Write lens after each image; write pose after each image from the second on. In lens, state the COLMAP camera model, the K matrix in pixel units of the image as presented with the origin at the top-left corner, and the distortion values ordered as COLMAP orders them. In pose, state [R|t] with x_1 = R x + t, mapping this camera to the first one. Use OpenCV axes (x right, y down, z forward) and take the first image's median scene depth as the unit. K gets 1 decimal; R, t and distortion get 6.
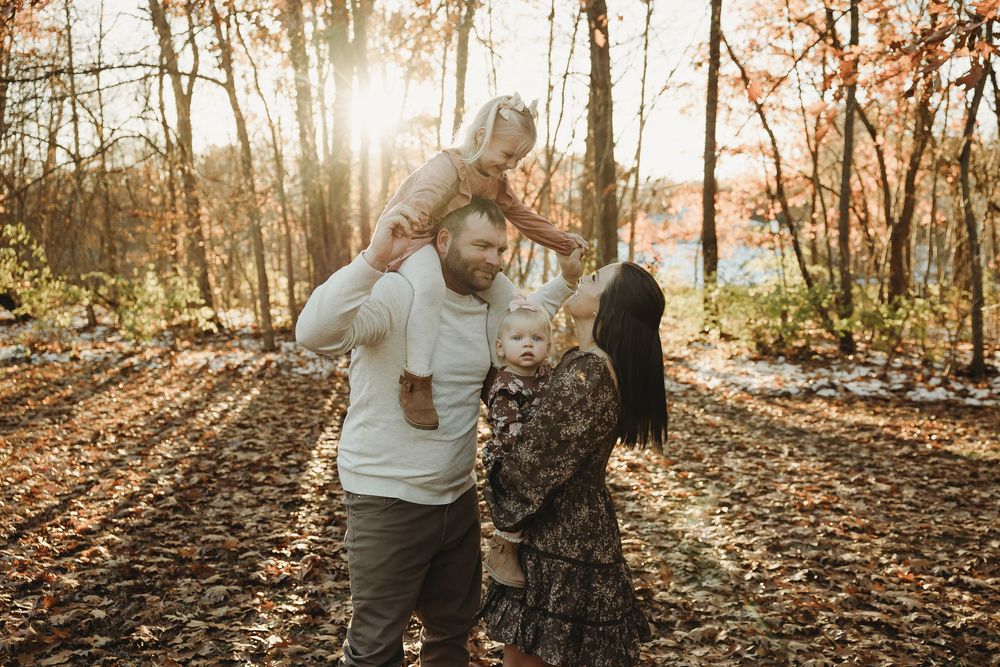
lens RADIAL K [[957.0, 0, 487.2], [0, 957.0, 357.3], [0, 0, 1]] dist [0.028690, 0.000000]
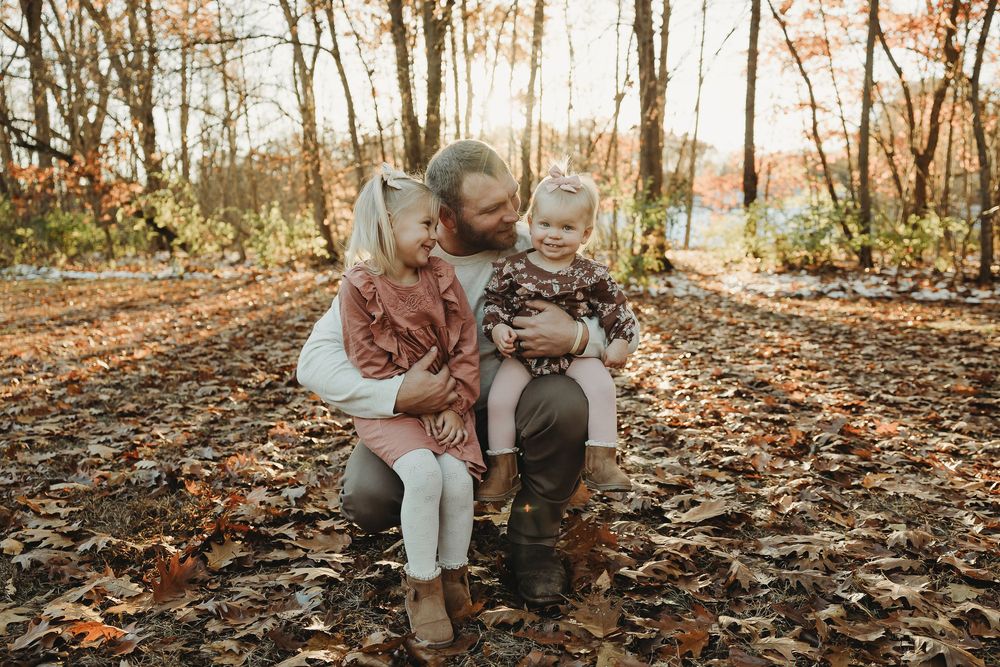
lens RADIAL K [[791.9, 0, 469.7], [0, 791.9, 324.5], [0, 0, 1]] dist [0.003628, 0.014057]
pose [[0.990701, 0.004295, -0.135992, 0.113813], [-0.000094, 0.999523, 0.030882, 0.088369], [0.136060, -0.030582, 0.990228, 0.049002]]
